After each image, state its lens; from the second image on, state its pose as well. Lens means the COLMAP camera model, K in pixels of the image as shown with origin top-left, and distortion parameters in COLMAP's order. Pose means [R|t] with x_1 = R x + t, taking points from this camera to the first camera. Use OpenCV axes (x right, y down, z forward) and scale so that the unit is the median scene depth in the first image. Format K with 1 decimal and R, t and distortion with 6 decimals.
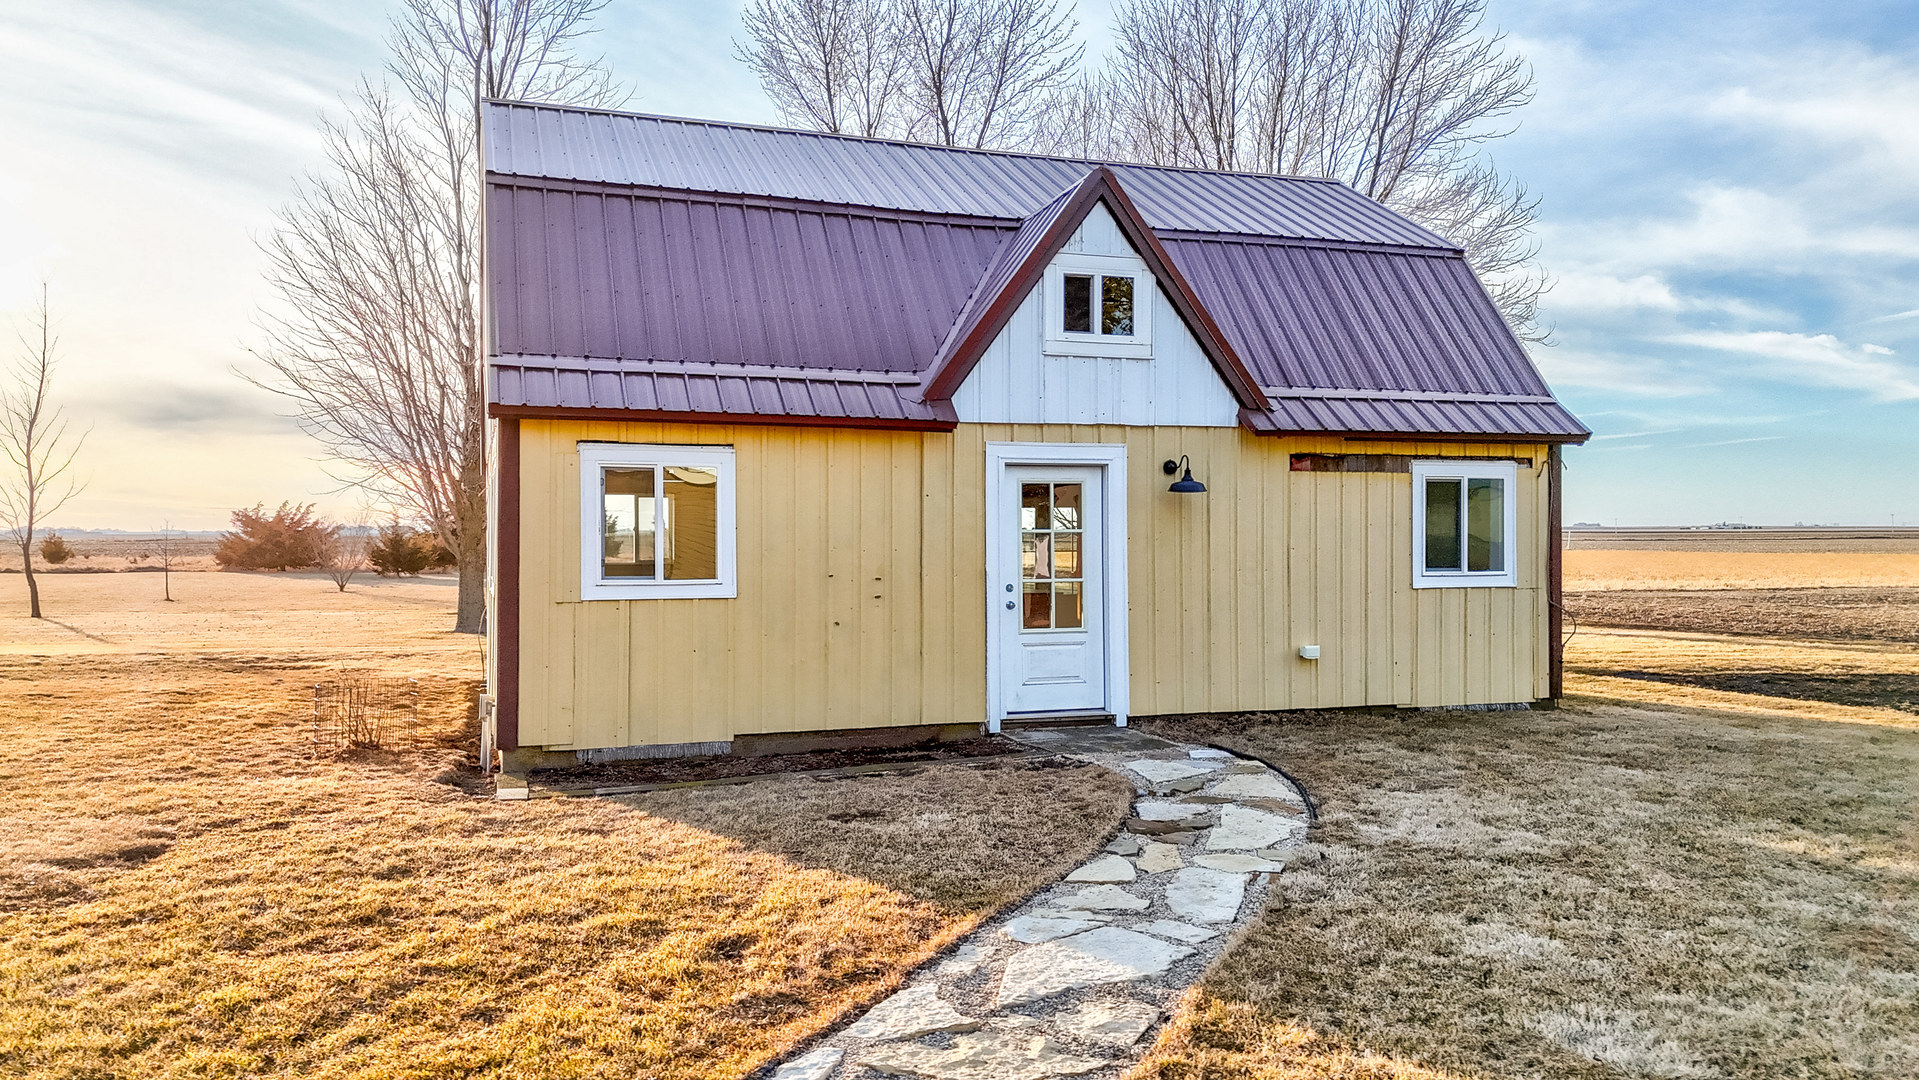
lens RADIAL K [[1393.3, 0, 1002.3], [0, 1393.3, 539.0], [0, 0, 1]] dist [0.056933, -0.044410]
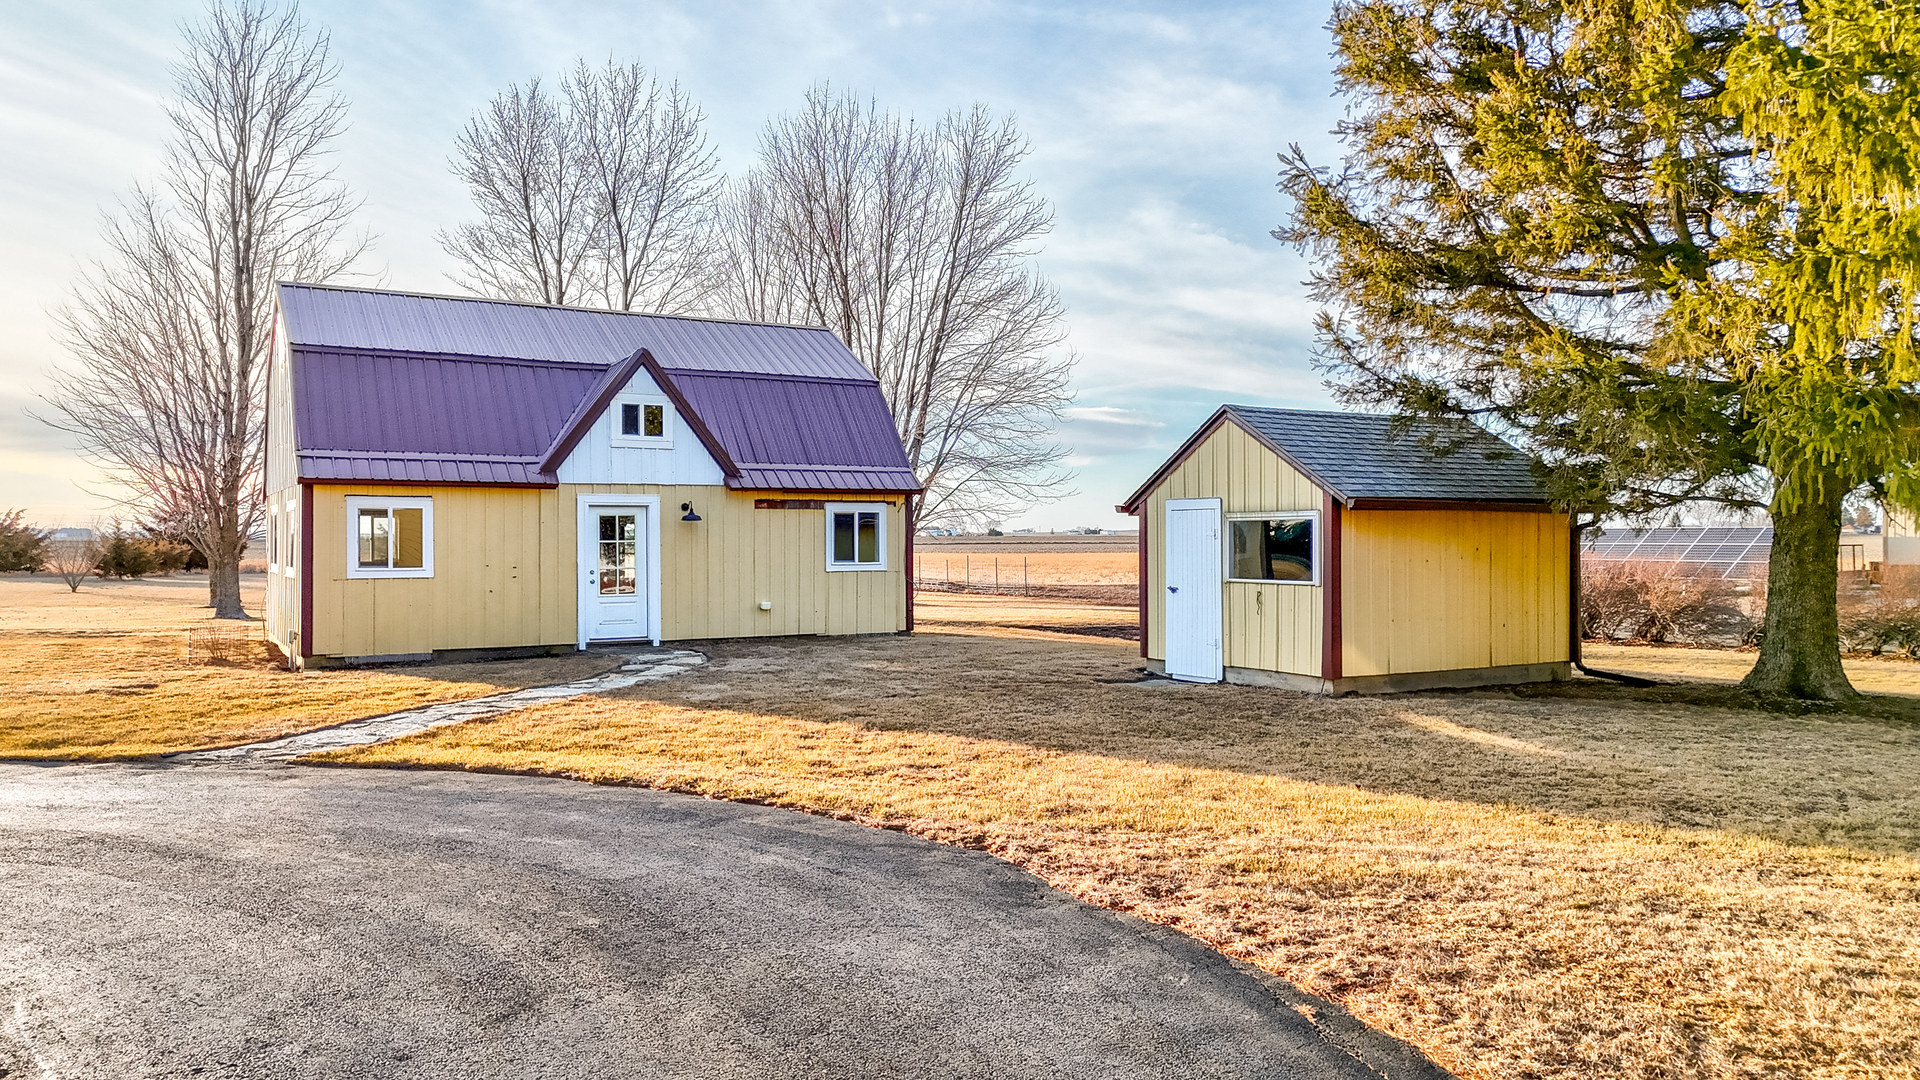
lens RADIAL K [[1394.0, 0, 1002.9], [0, 1394.0, 539.0], [0, 0, 1]] dist [0.056933, -0.044410]
pose [[0.984678, -0.001077, 0.174377, 0.198546], [0.001455, 0.999997, -0.002043, -0.003985], [-0.174374, 0.002265, 0.984677, -0.847023]]
